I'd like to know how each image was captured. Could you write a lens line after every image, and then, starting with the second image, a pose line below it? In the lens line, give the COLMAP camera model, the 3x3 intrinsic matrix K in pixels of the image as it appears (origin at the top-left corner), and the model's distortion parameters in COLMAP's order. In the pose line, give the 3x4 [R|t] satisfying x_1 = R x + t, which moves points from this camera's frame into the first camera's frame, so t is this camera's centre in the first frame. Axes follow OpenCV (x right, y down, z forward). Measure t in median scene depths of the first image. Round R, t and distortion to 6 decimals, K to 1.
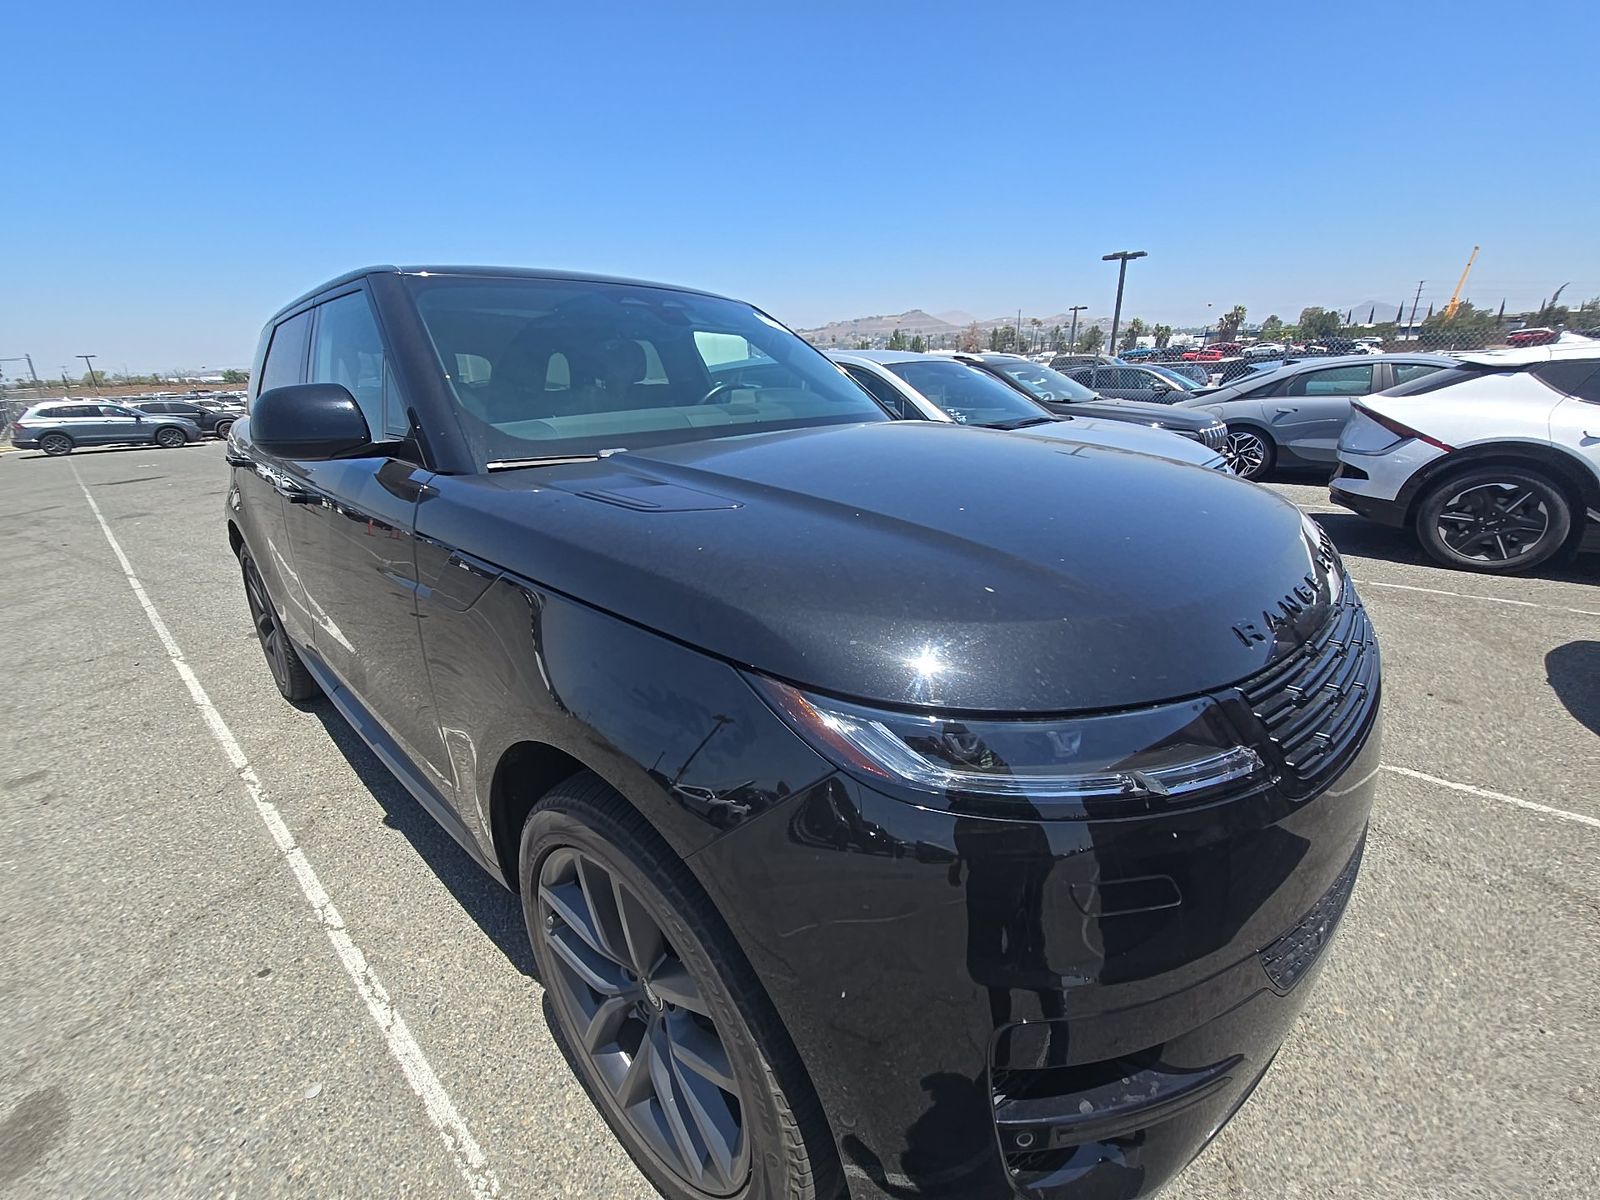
lens RADIAL K [[650.8, 0, 794.6], [0, 650.8, 583.1], [0, 0, 1]] dist [0.015144, -0.012858]
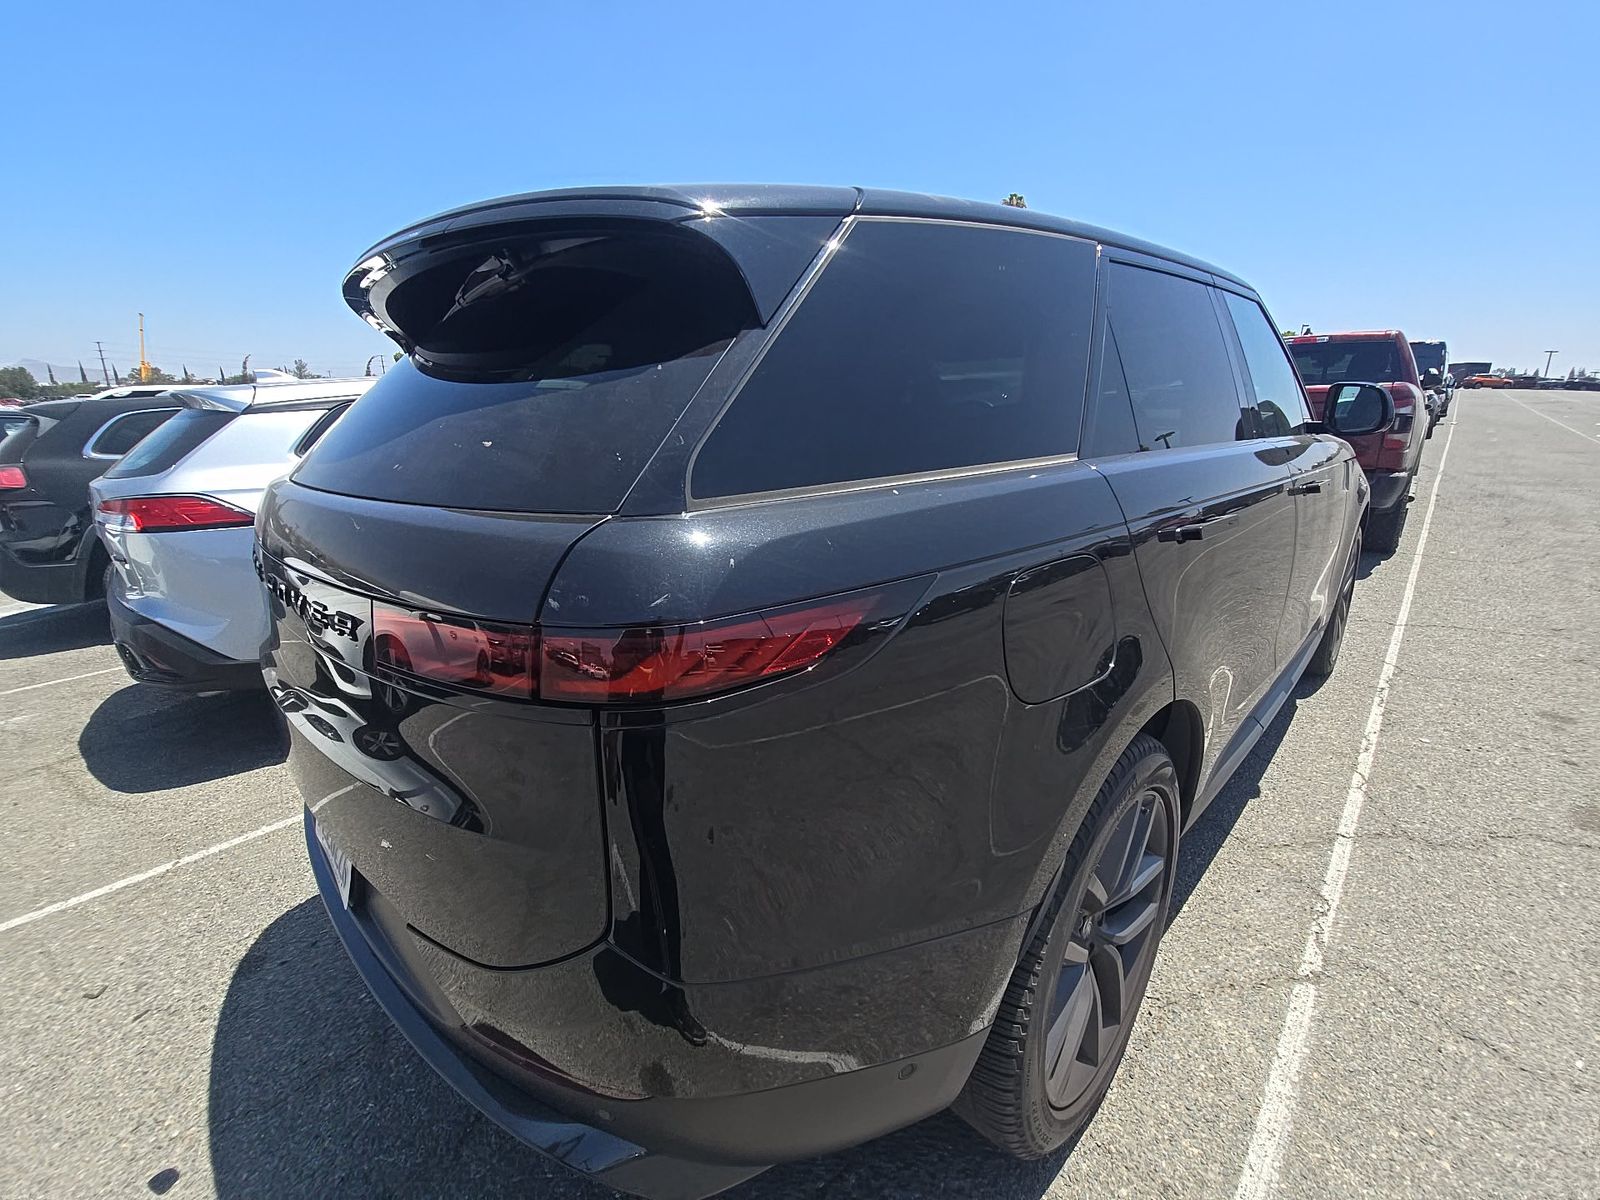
lens RADIAL K [[650.8, 0, 794.6], [0, 650.8, 583.1], [0, 0, 1]] dist [0.015144, -0.012858]
pose [[0.045975, -0.223279, 0.973670, -1.627974], [0.317726, 0.927352, 0.197655, -0.399320], [-0.947067, 0.300273, 0.113577, 1.505208]]
